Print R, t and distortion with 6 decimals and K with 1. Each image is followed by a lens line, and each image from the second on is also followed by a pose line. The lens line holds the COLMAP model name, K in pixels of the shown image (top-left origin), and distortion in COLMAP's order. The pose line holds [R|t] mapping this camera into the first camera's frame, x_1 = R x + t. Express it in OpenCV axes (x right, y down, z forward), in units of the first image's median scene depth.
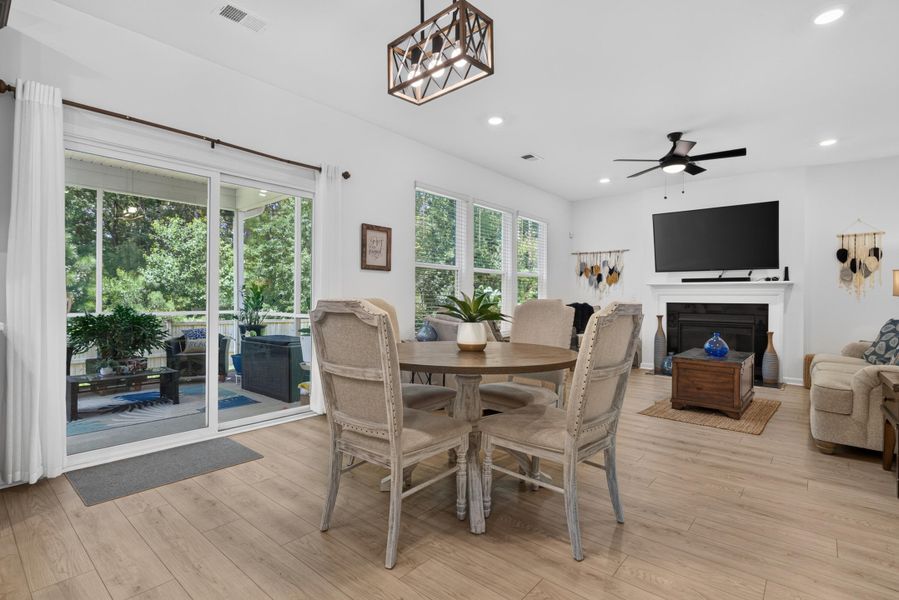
lens RADIAL K [[434.2, 0, 453.5], [0, 434.2, 300.6], [0, 0, 1]] dist [-0.008356, -0.000857]
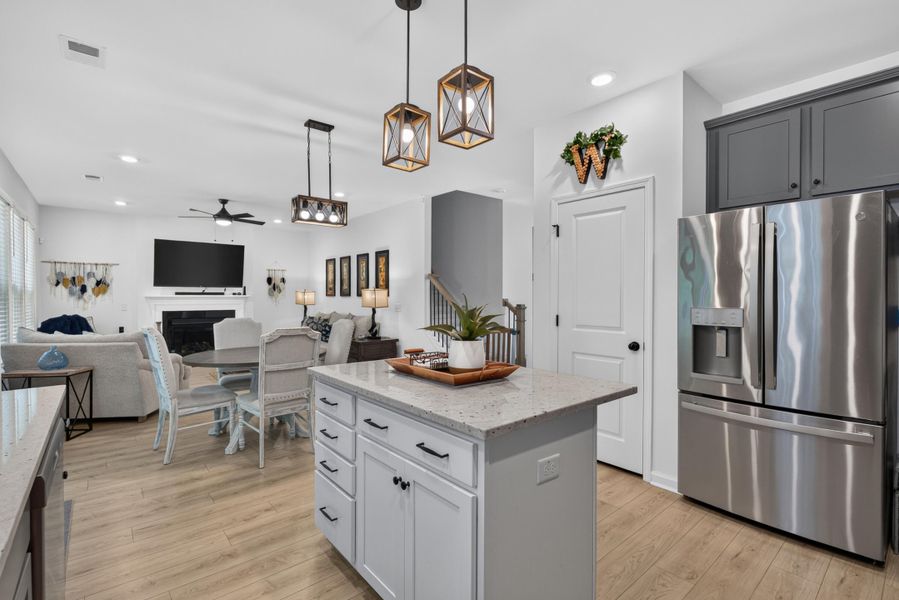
lens RADIAL K [[407.4, 0, 450.6], [0, 407.4, 299.7], [0, 0, 1]] dist [-0.013354, 0.000205]
pose [[0.150863, -0.015194, 0.988438, -0.598310], [0.008096, 0.999867, 0.014134, -0.043236], [-0.988521, 0.005870, 0.150966, 0.018628]]
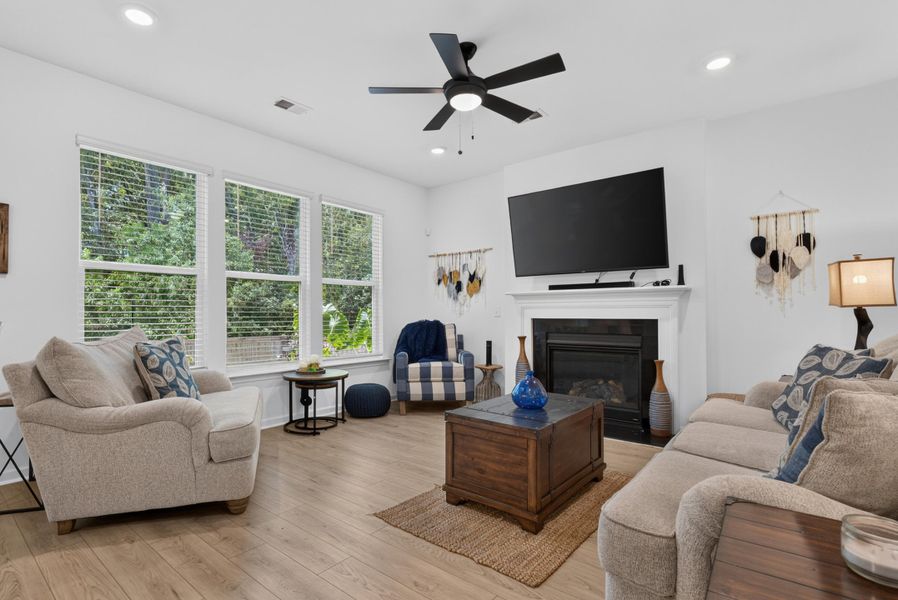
lens RADIAL K [[433.7, 0, 433.0], [0, 433.7, 309.8], [0, 0, 1]] dist [-0.008356, -0.000857]
pose [[0.999917, -0.011308, 0.006202, 0.370839], [0.011410, 0.999799, -0.016512, 0.000041], [-0.006014, 0.016581, 0.999844, 0.315259]]
